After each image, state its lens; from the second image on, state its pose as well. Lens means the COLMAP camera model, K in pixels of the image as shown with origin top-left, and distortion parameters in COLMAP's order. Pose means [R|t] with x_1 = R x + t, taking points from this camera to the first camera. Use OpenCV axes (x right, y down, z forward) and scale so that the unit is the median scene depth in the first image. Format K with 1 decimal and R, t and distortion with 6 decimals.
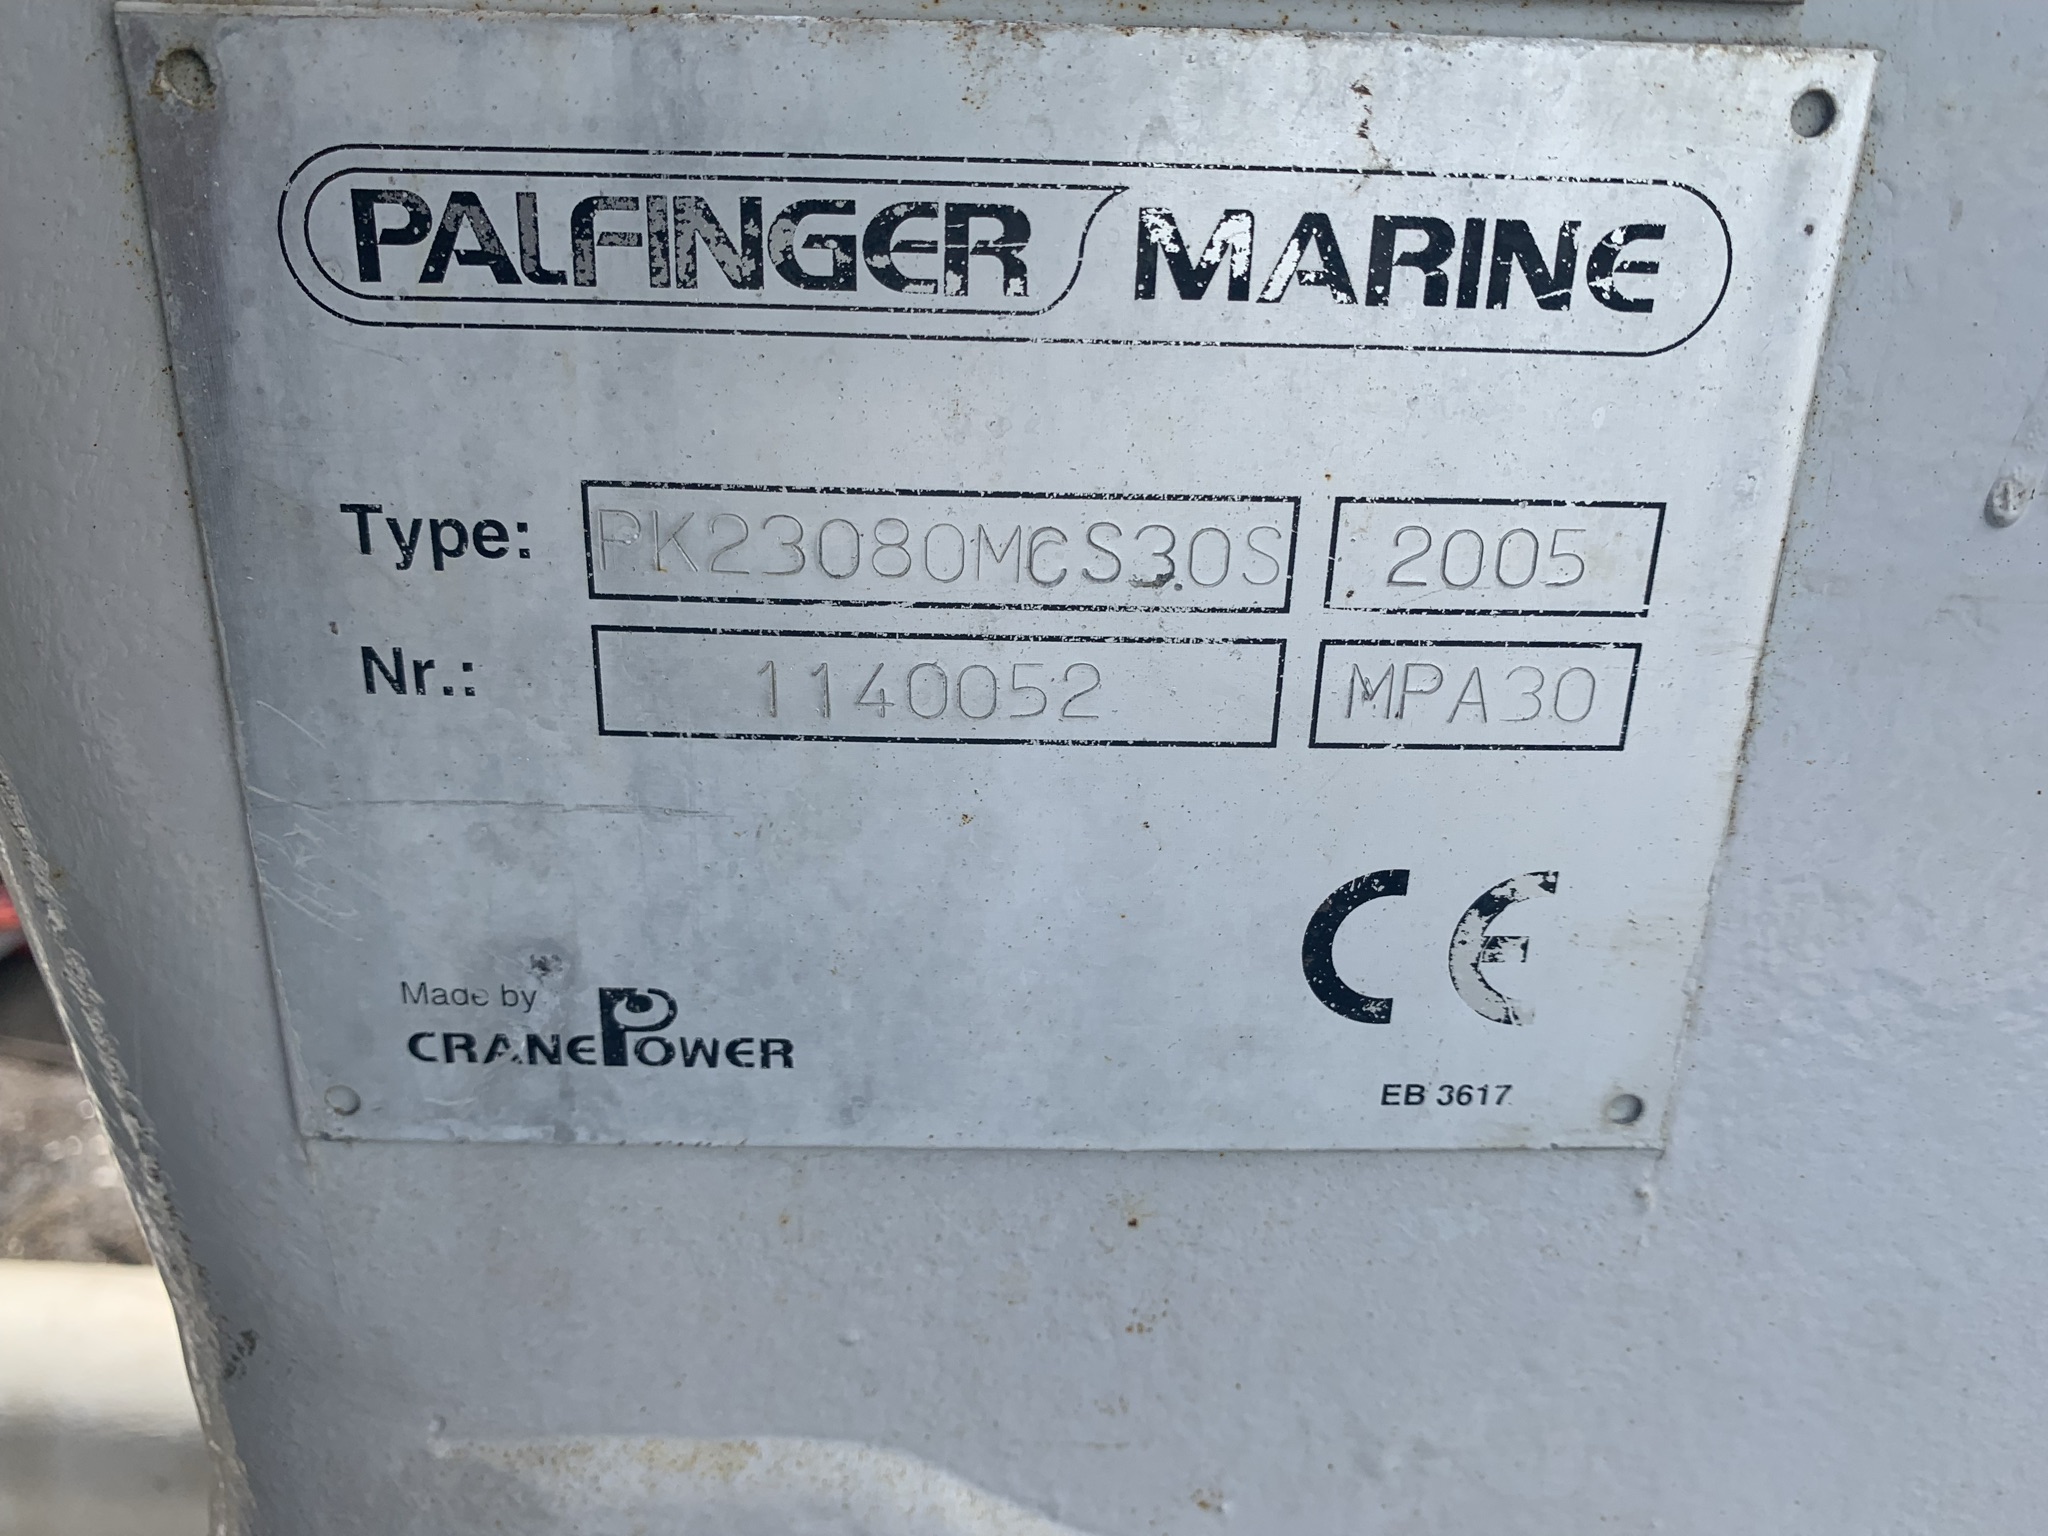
lens RADIAL K [[1564.5, 0, 1023.3], [0, 1564.5, 767.8], [0, 0, 1]] dist [-0.014833, 0.012021]
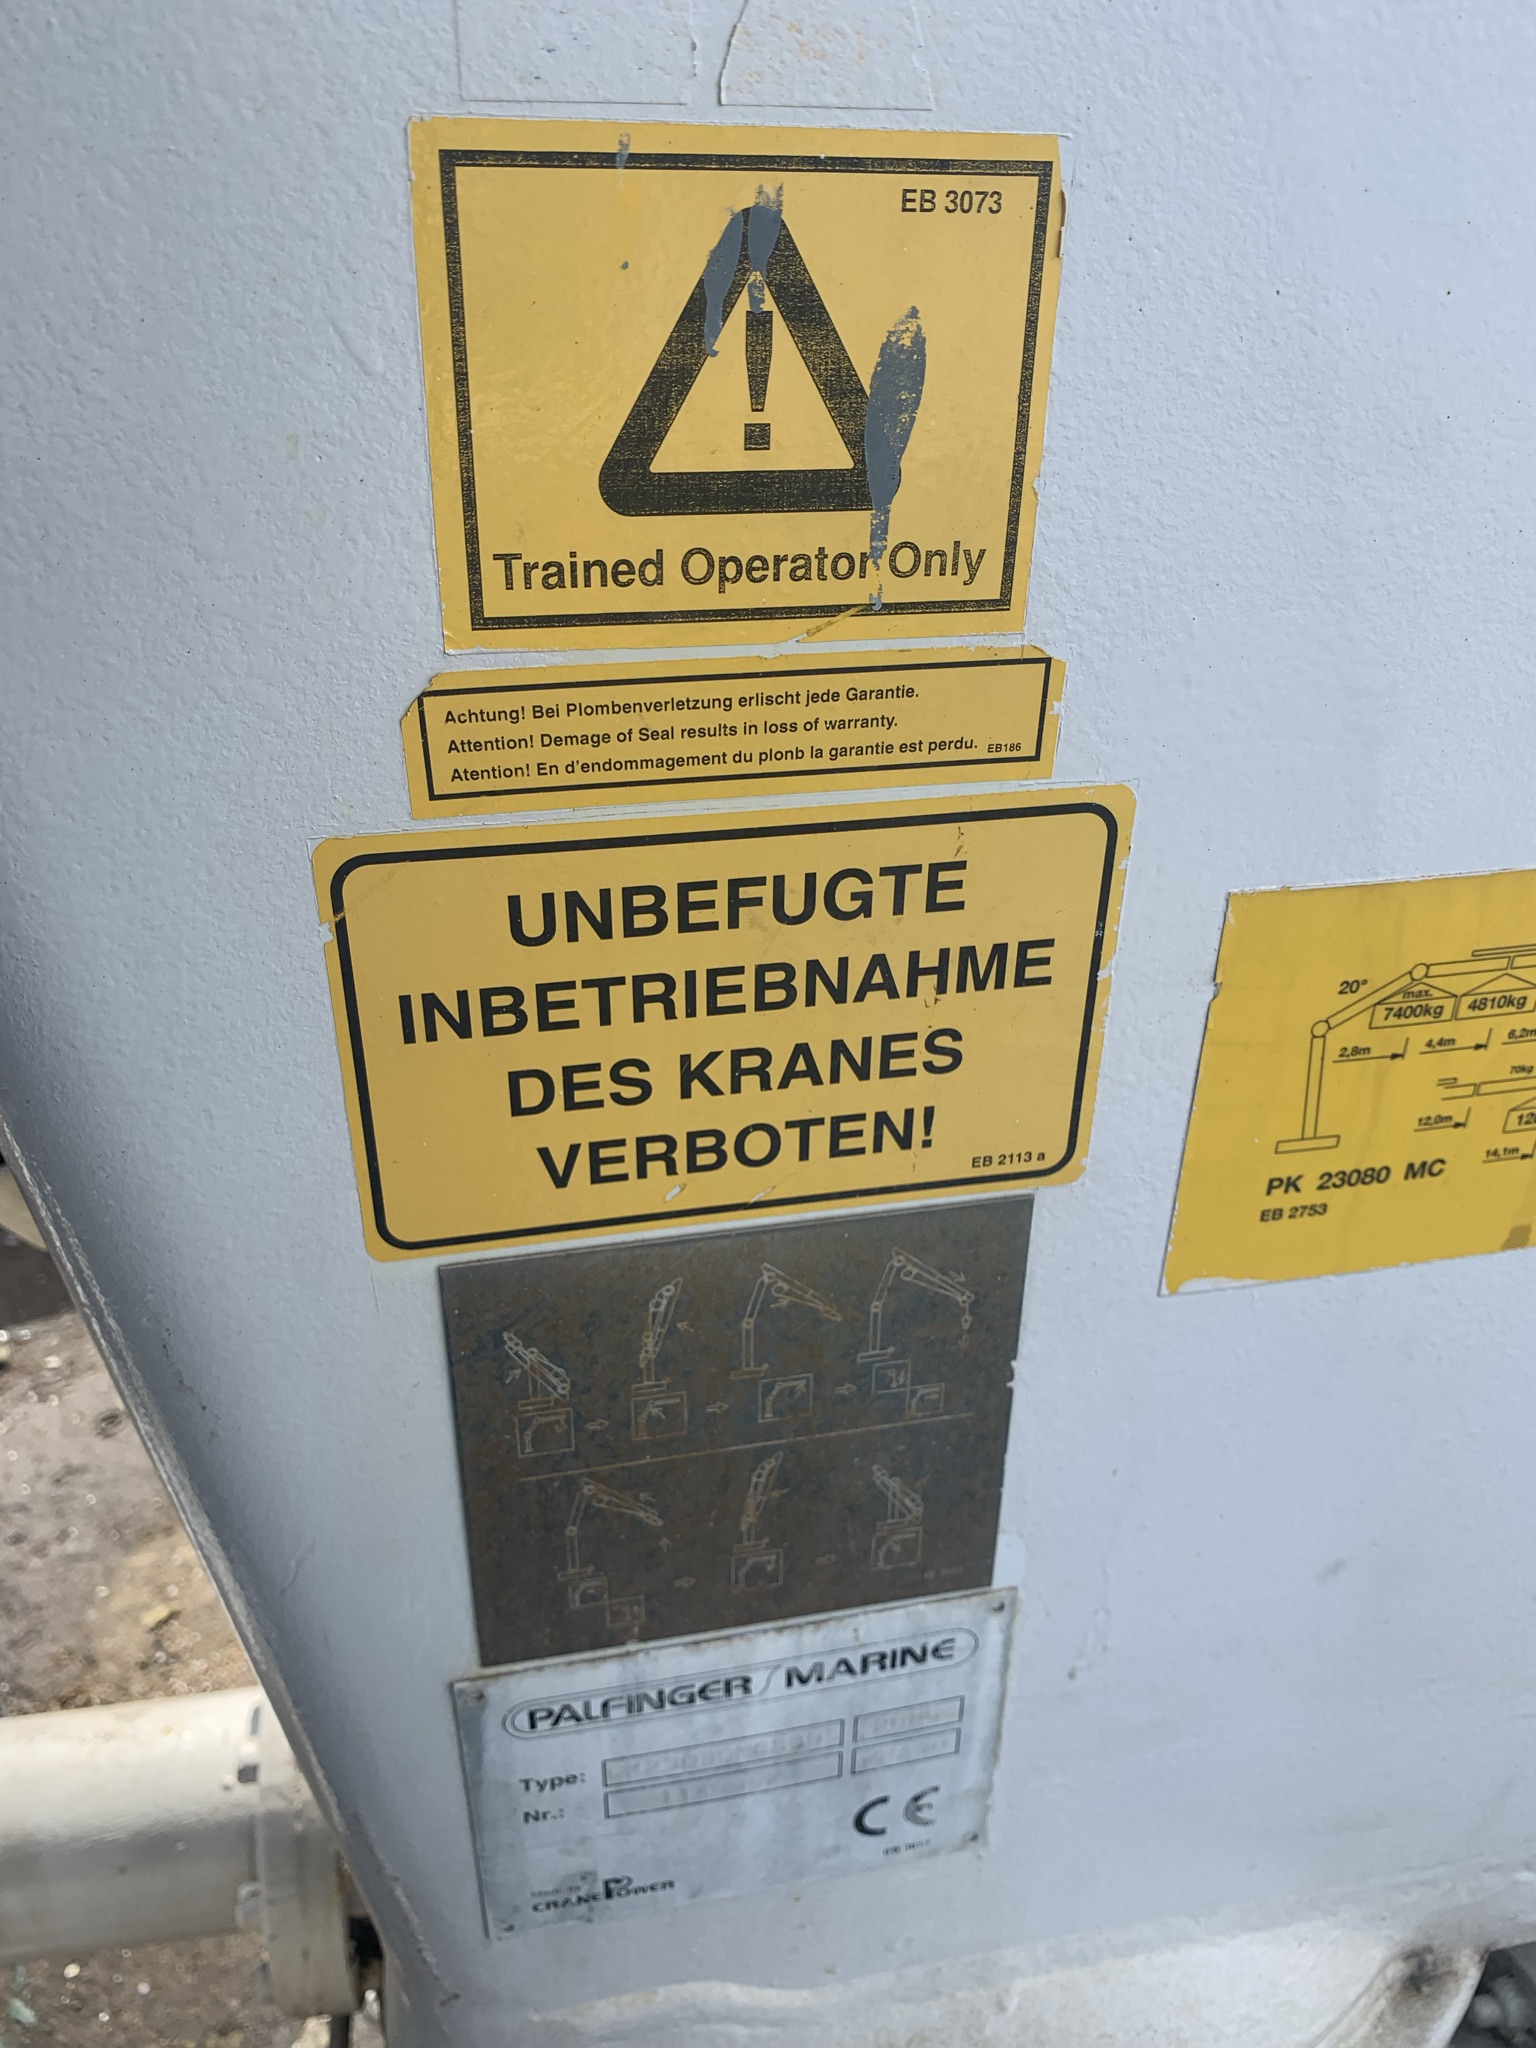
lens RADIAL K [[1564.5, 0, 768.0], [0, 1564.5, 1022.7], [0, 0, 1]] dist [-0.014833, 0.012021]
pose [[0.984780, -0.101457, 0.141118, -0.243604], [0.079273, 0.984760, 0.154800, -1.923654], [-0.154673, -0.141257, 0.977815, -1.665624]]
